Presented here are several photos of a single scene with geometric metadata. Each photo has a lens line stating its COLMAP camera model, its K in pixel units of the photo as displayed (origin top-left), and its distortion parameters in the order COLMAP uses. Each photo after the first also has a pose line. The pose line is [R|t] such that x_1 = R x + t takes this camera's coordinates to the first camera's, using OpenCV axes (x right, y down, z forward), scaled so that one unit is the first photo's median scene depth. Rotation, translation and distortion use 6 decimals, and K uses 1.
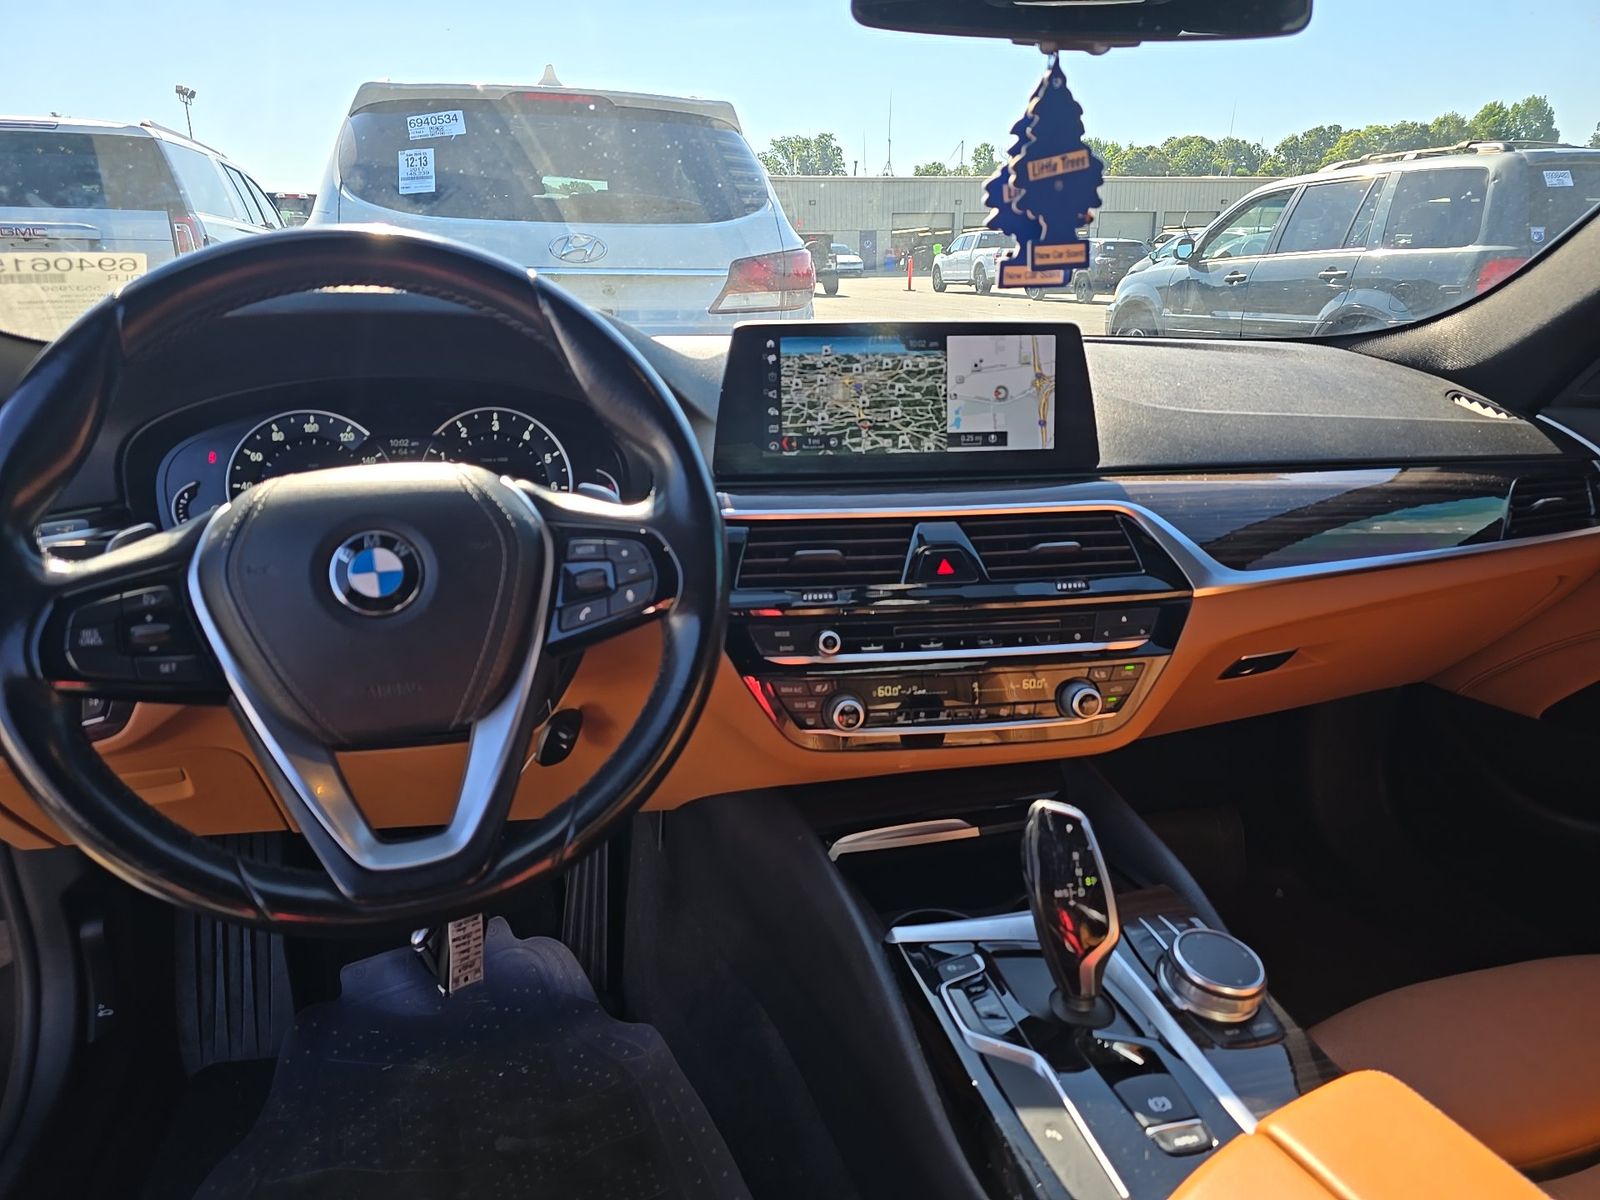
lens RADIAL K [[1083.4, 0, 810.2], [0, 1083.4, 626.3], [0, 0, 1]] dist [0.040029, -0.039384]
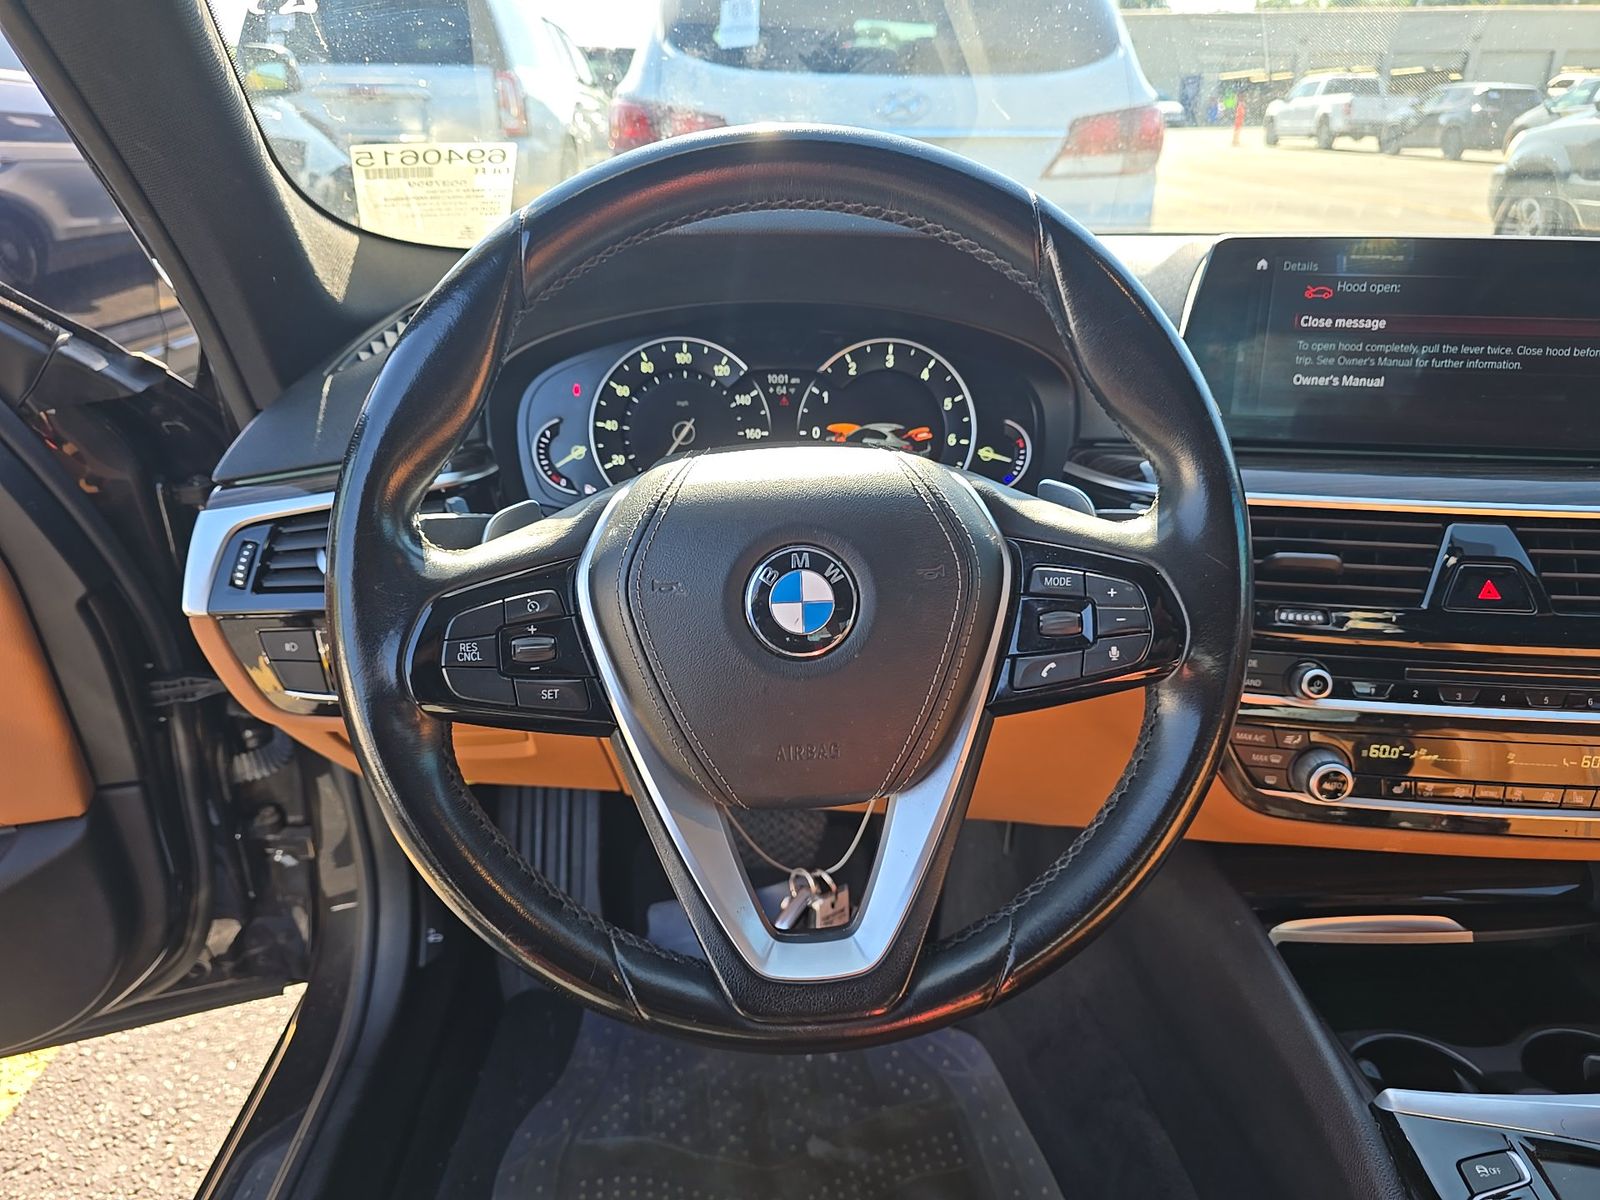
lens RADIAL K [[1083.4, 0, 792.6], [0, 1083.4, 616.4], [0, 0, 1]] dist [0.040029, -0.039384]
pose [[0.967736, 0.102855, -0.230015, -0.158142], [-0.076667, 0.989804, 0.120045, -0.090254], [0.240017, -0.098537, 0.965755, 0.180836]]
